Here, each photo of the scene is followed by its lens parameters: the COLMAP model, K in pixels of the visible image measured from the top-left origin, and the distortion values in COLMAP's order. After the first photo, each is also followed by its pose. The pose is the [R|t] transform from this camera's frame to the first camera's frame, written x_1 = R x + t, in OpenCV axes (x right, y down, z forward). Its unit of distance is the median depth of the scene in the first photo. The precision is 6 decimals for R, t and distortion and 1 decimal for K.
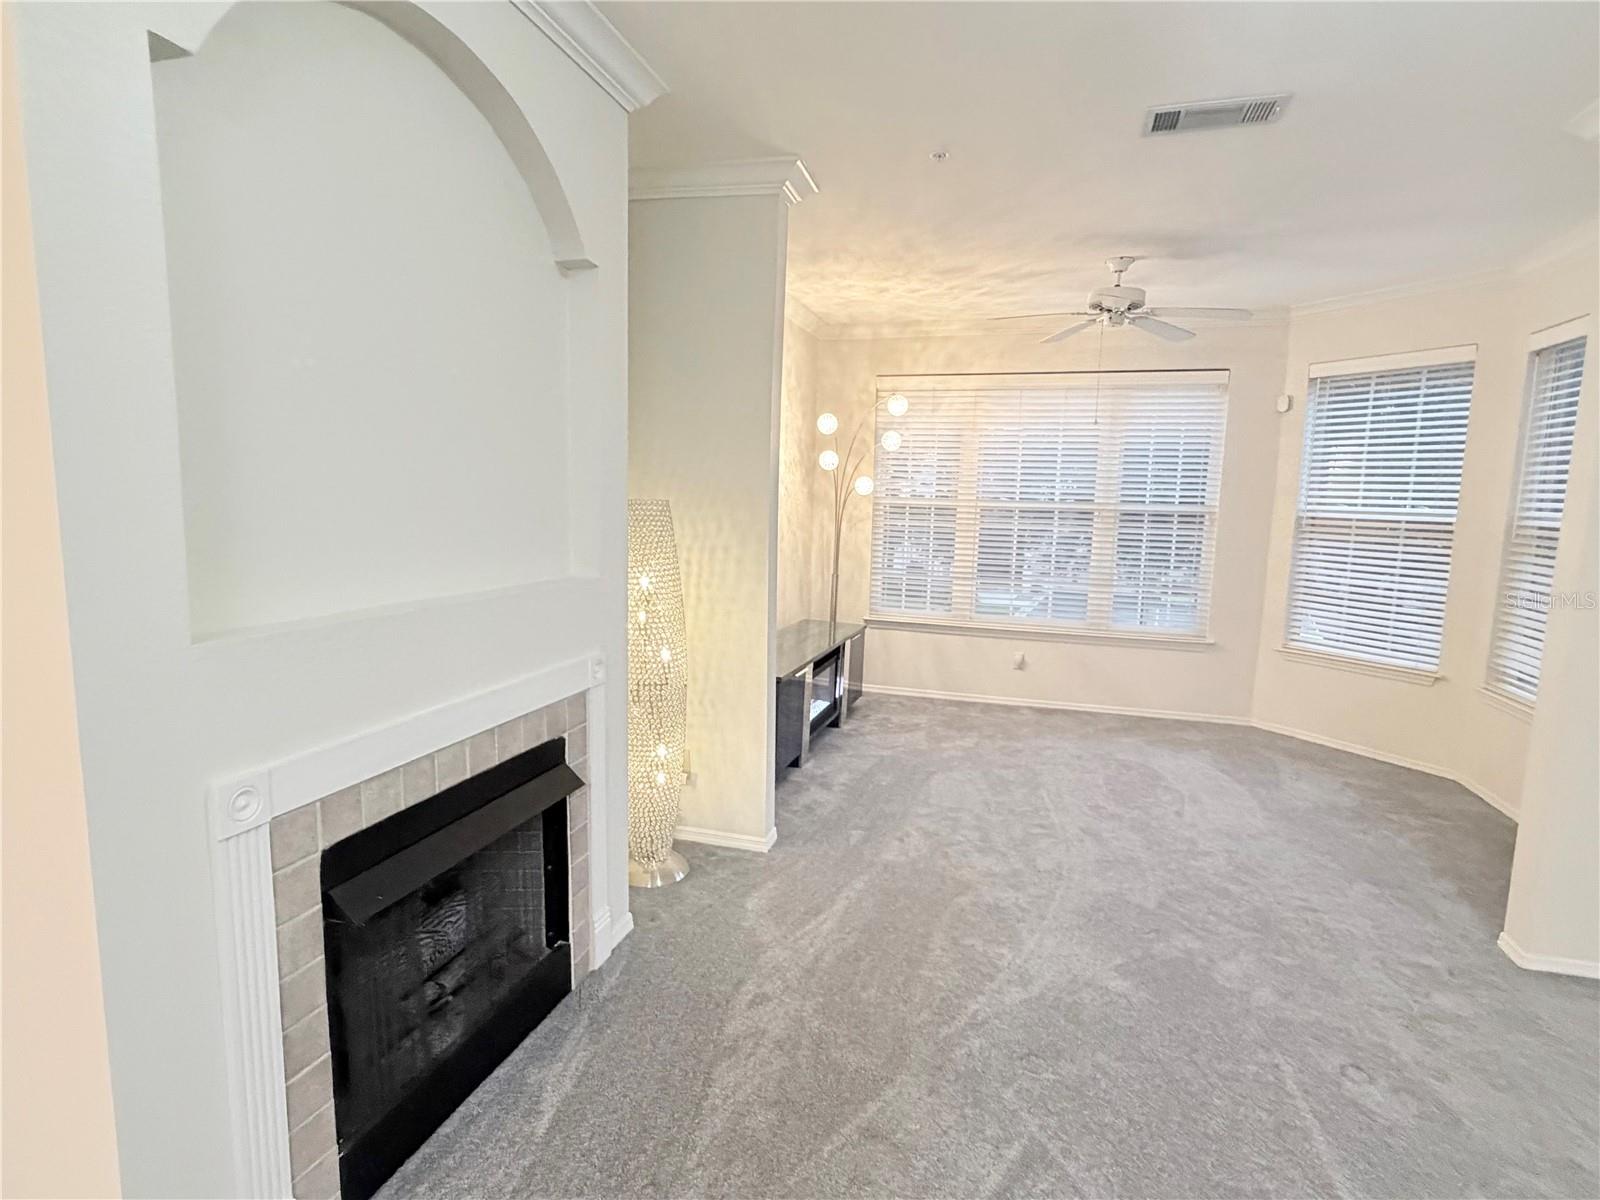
lens RADIAL K [[819.5, 0, 800.0], [0, 819.5, 600.0], [0, 0, 1]] dist [0.002914, 0.000576]
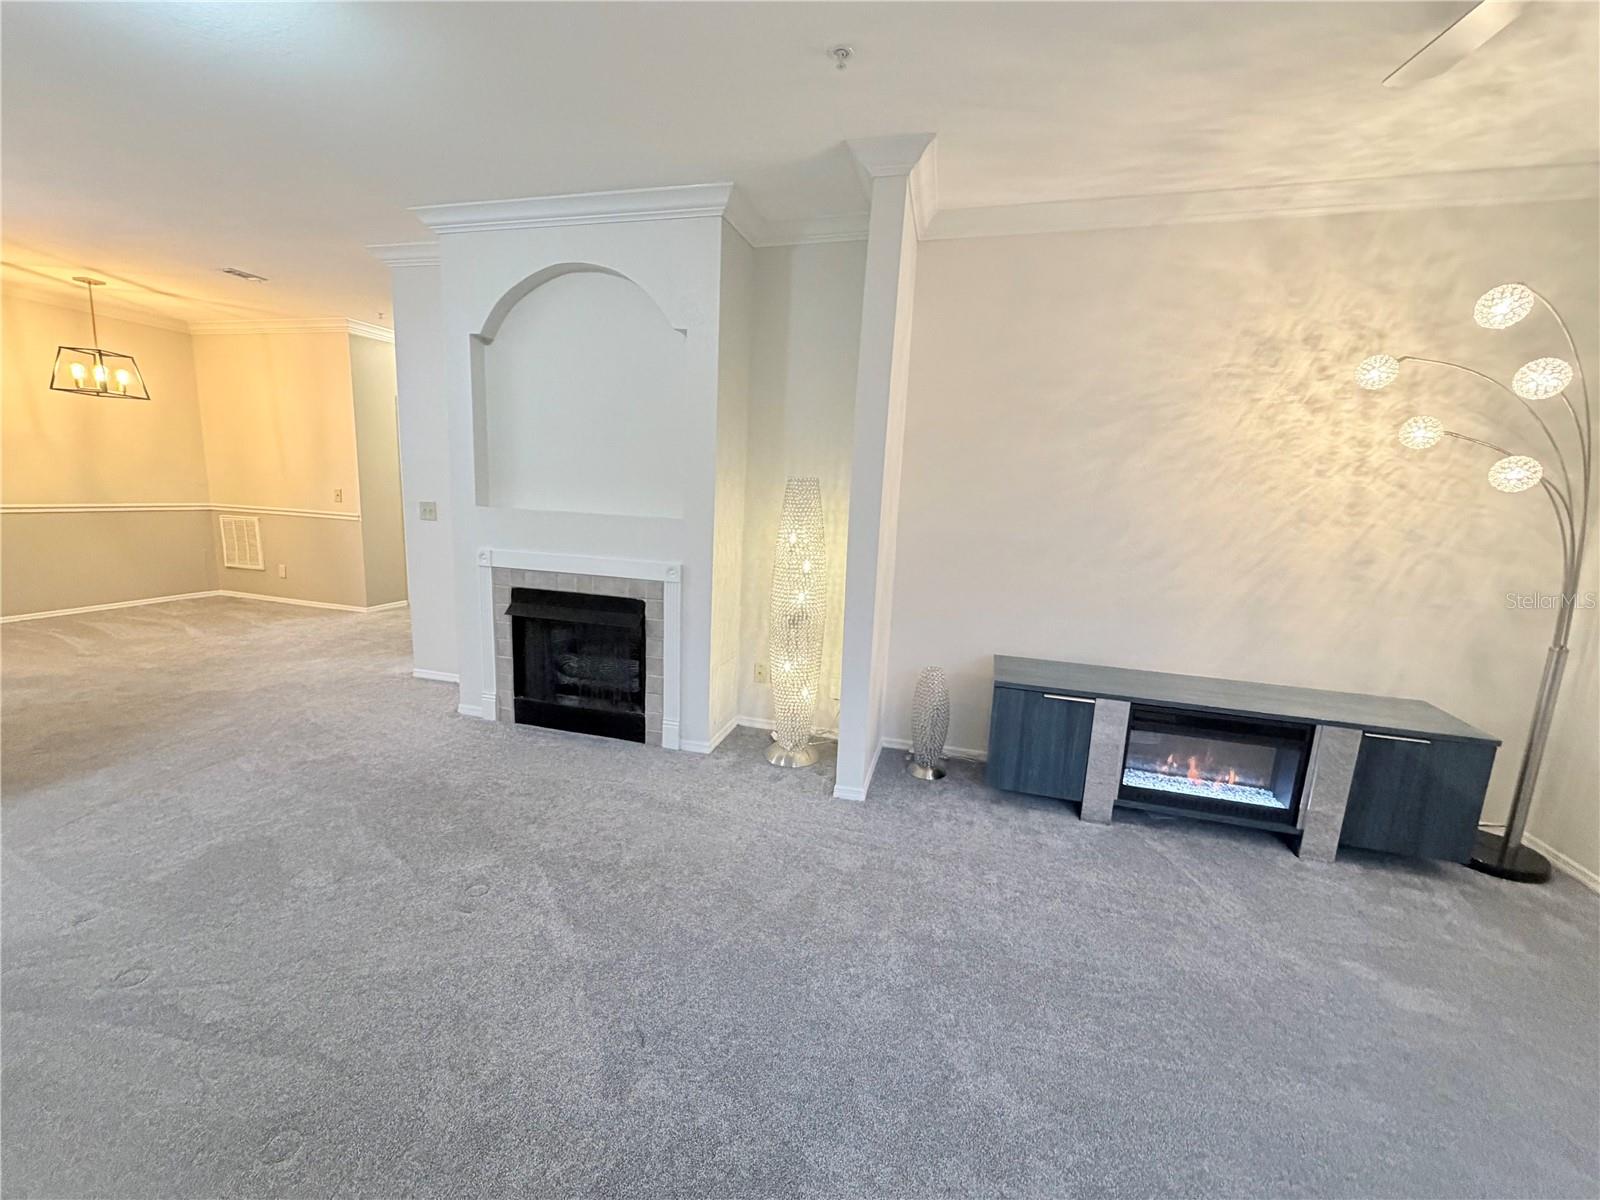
lens RADIAL K [[639.1, 0, 800.0], [0, 639.1, 600.0], [0, 0, 1]] dist [-0.000052, -0.000184]
pose [[0.026681, 0.150925, -0.988185, 0.775511], [-0.167204, 0.975284, 0.144441, -0.069020], [0.985561, 0.161375, 0.051257, 0.867799]]
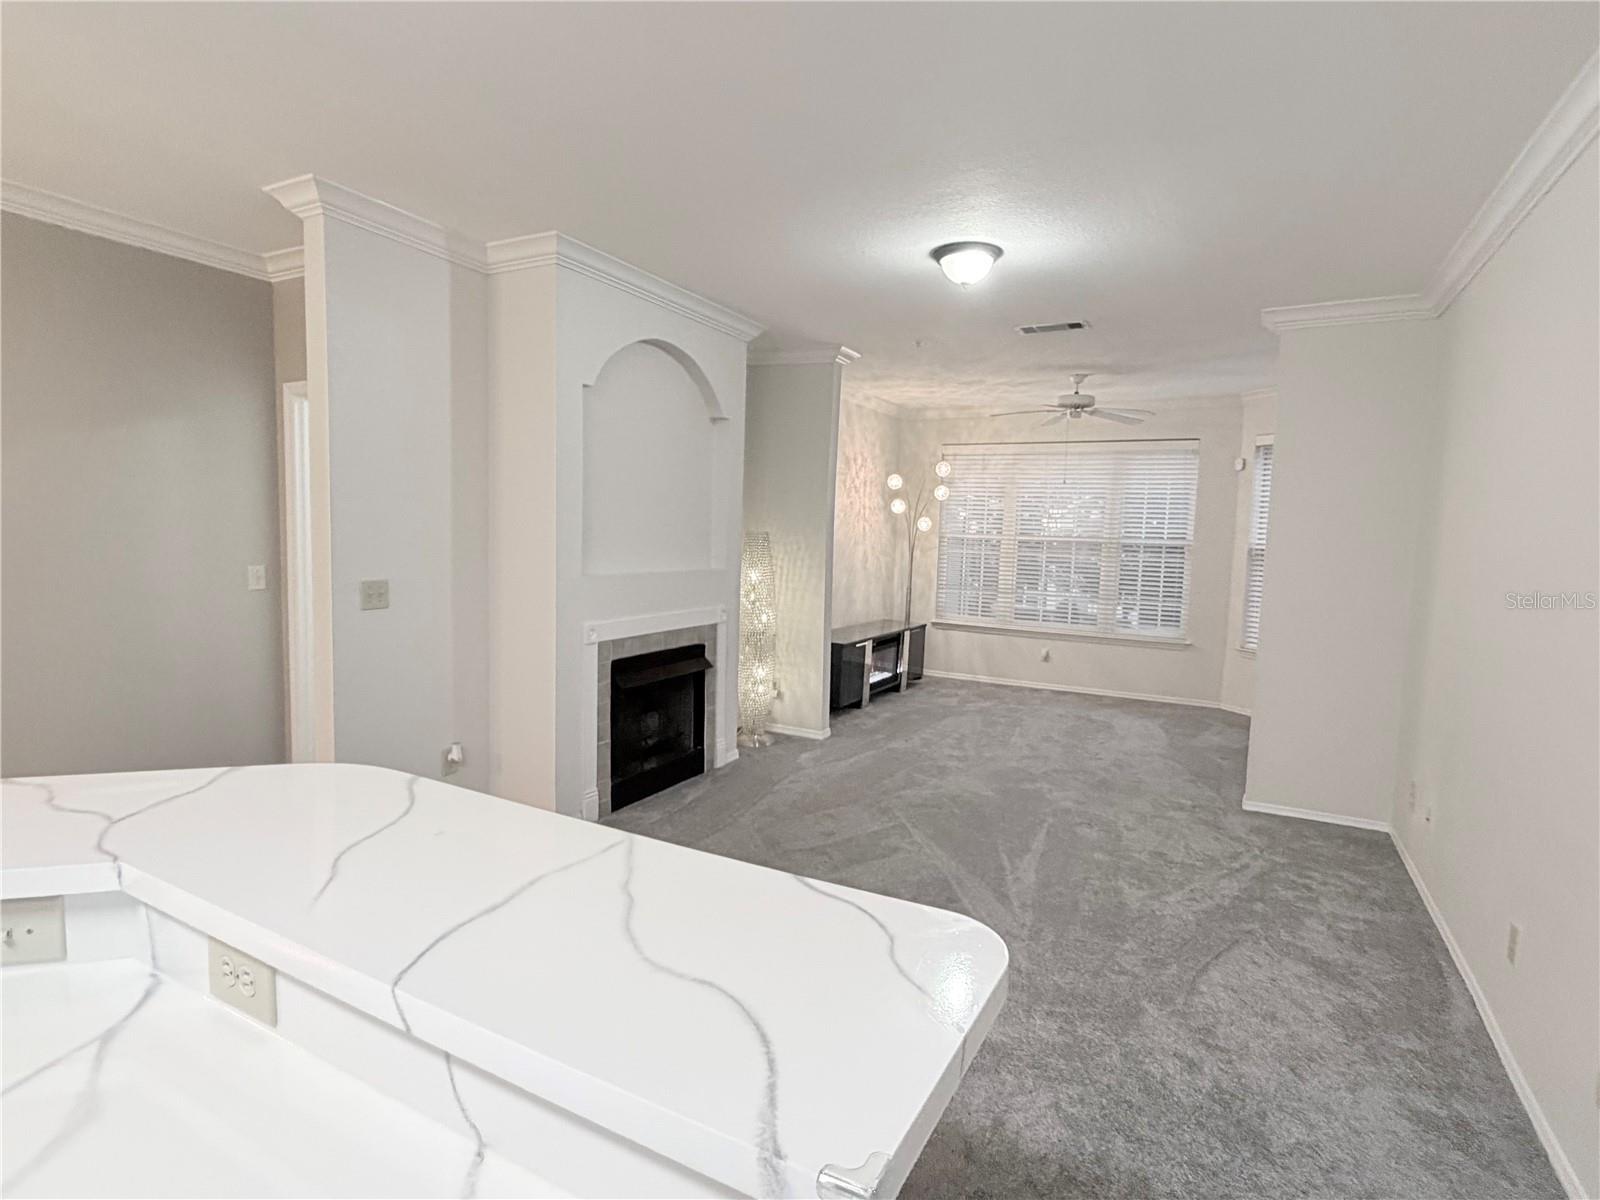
lens RADIAL K [[819.5, 0, 800.0], [0, 819.5, 600.0], [0, 0, 1]] dist [0.002914, 0.000576]
pose [[0.979547, 0.023402, -0.199848, 0.246657], [-0.032210, 0.998643, -0.040934, 0.090836], [0.198619, 0.046534, 0.978971, -0.678350]]
